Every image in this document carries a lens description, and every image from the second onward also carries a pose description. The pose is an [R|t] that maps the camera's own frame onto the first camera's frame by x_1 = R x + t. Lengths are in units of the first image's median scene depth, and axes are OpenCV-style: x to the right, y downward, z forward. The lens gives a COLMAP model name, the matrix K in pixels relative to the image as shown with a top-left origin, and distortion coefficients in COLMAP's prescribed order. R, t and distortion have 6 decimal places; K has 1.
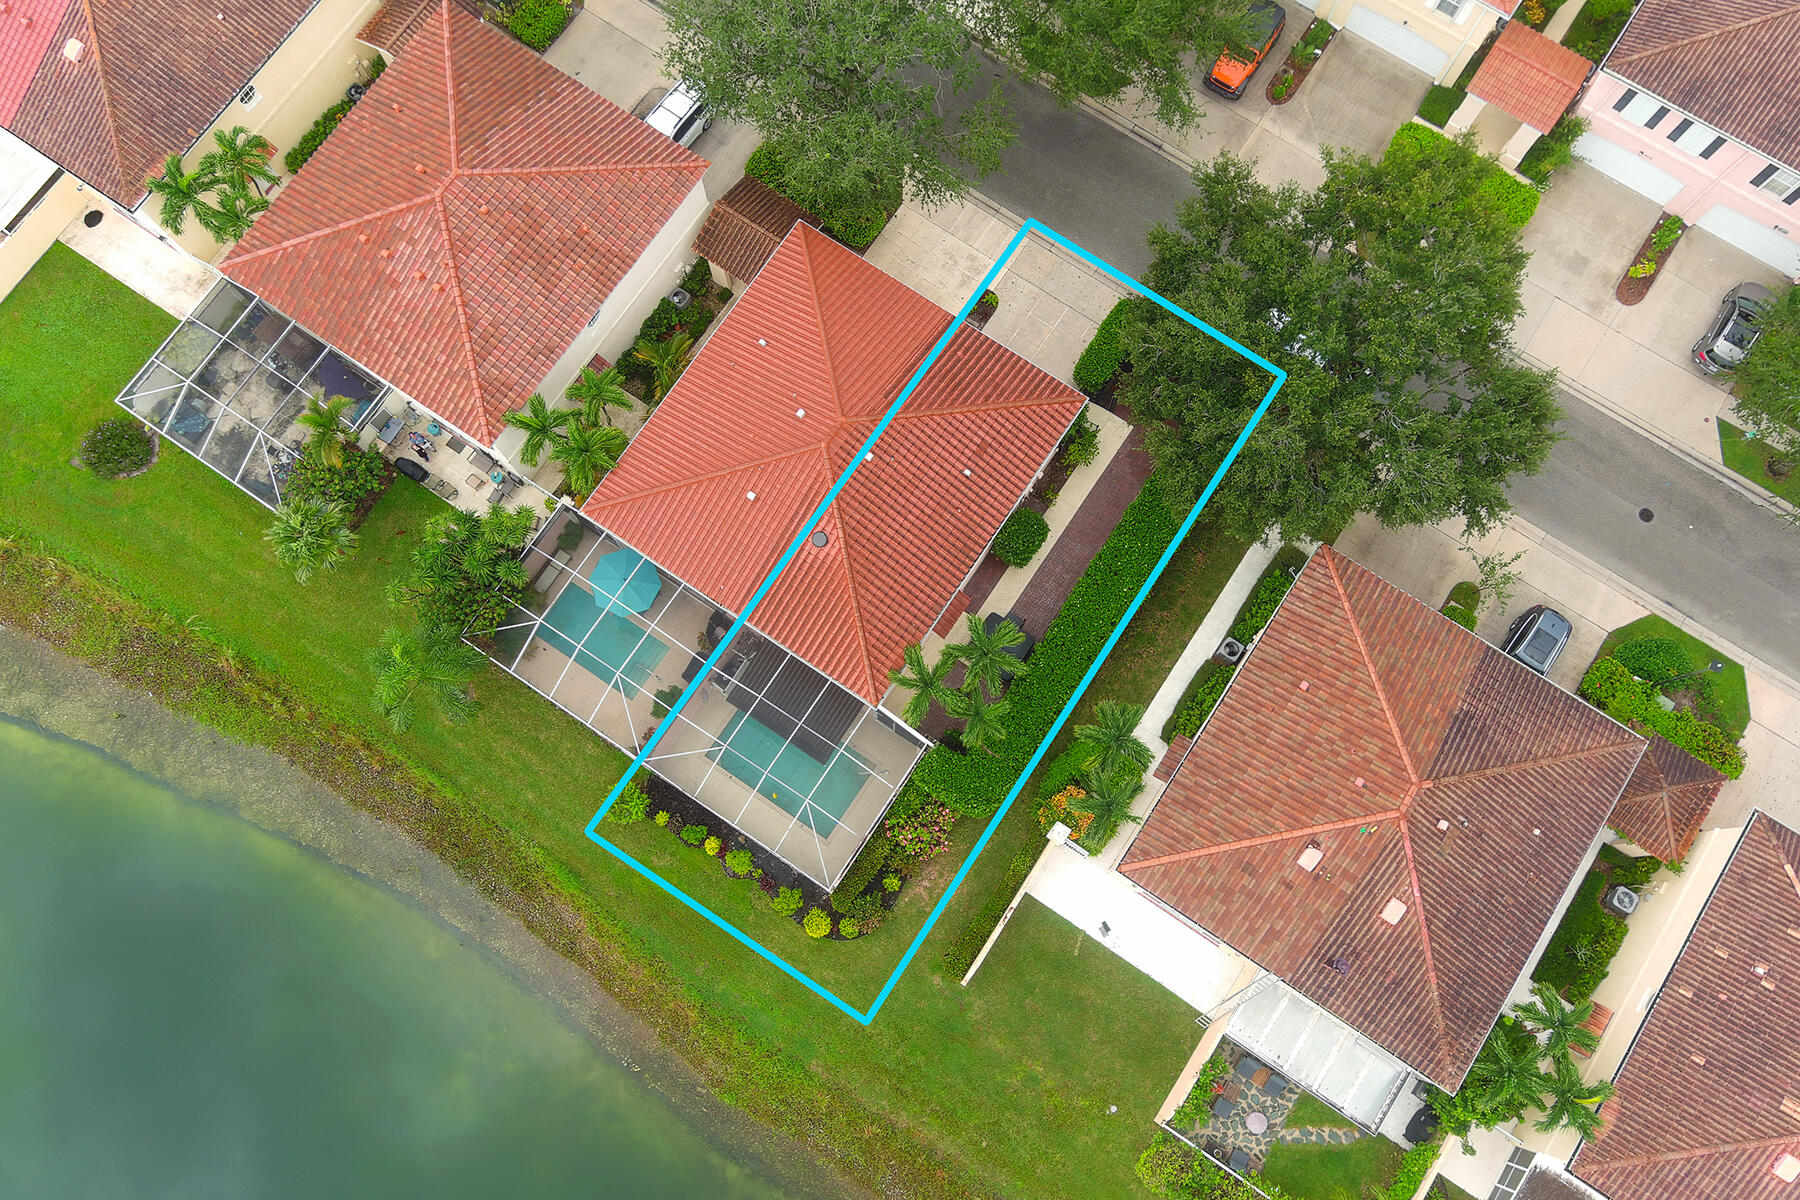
lens RADIAL K [[1366.7, 0, 897.9], [0, 1366.7, 603.3], [0, 0, 1]] dist [0.042954, -0.057423]
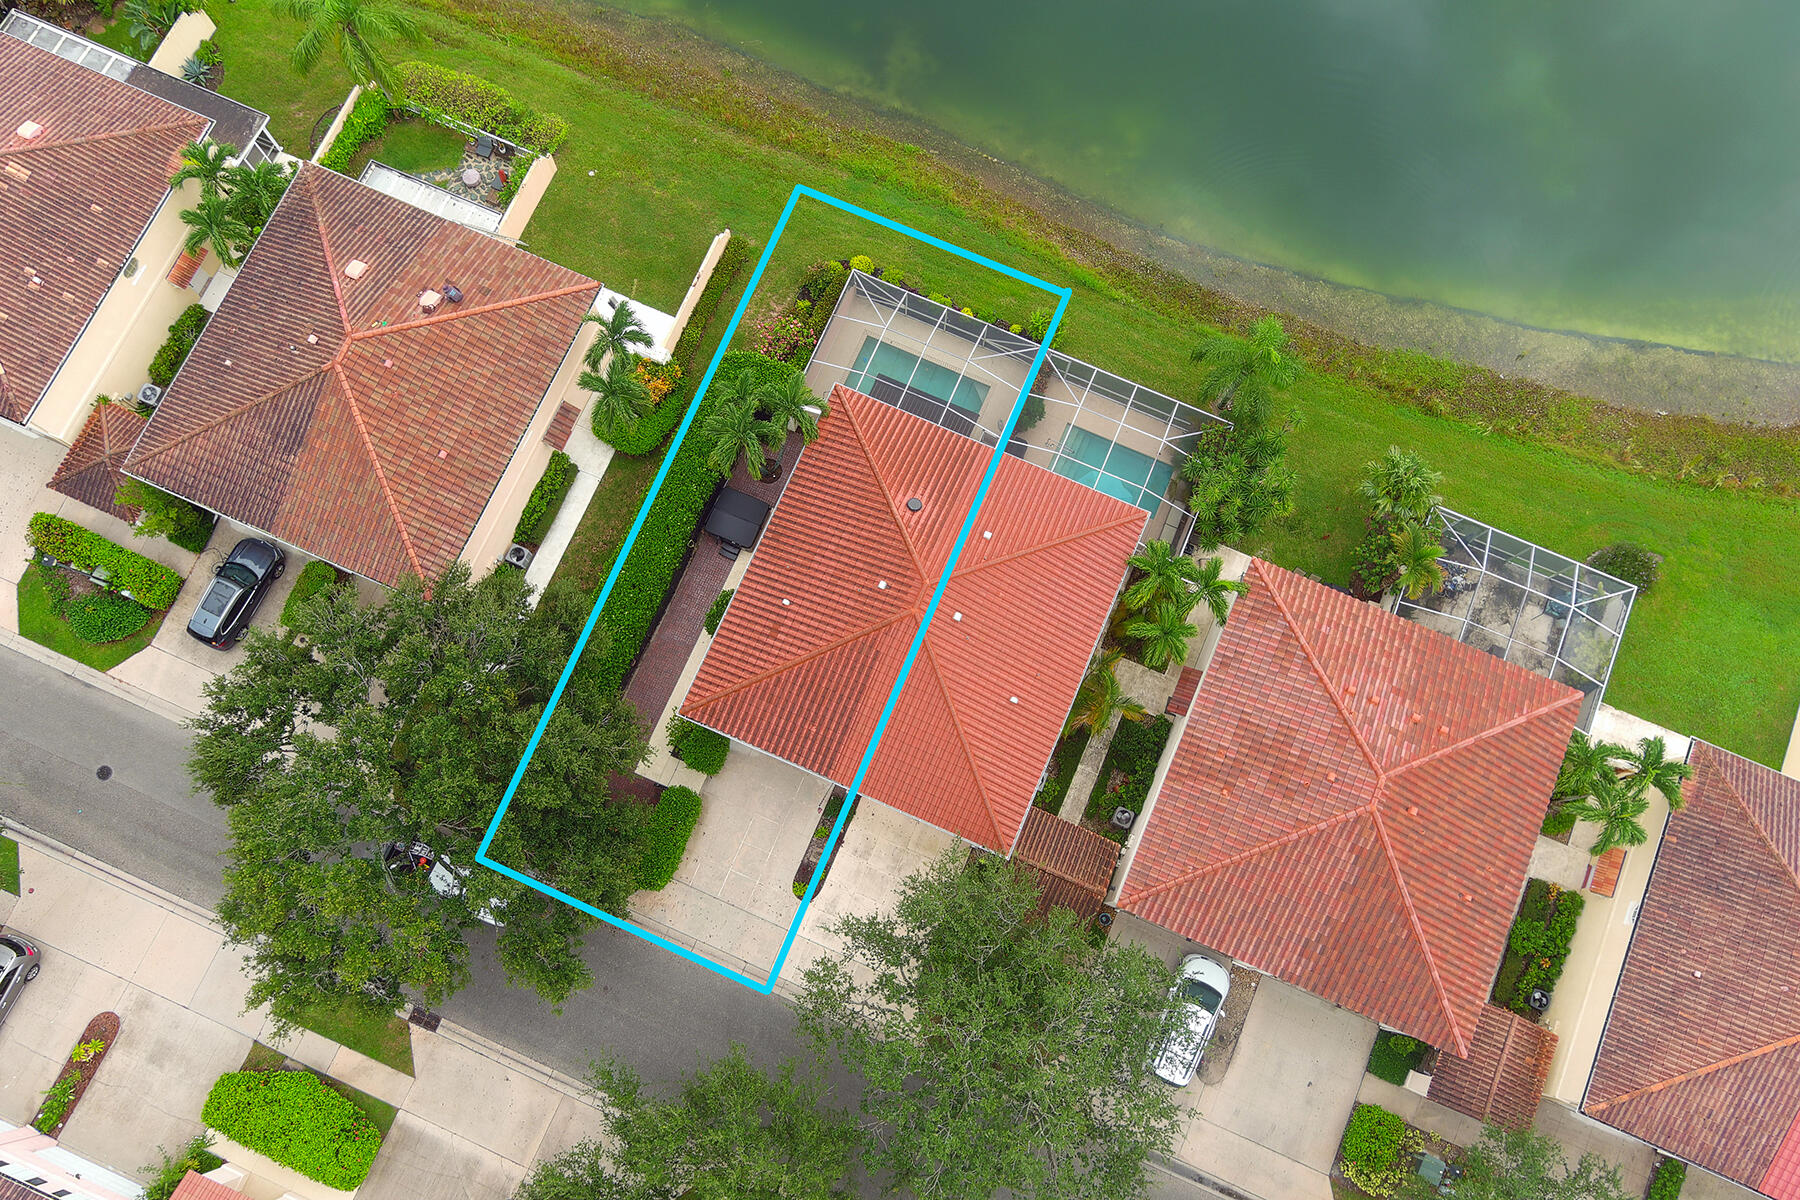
lens RADIAL K [[1369.9, 0, 897.3], [0, 1369.9, 608.1], [0, 0, 1]] dist [0.044234, -0.062226]
pose [[-0.983632, 0.171126, -0.056430, 0.026789], [-0.178540, -0.883320, 0.433439, -0.539526], [0.024327, 0.436420, 0.899414, 0.088870]]
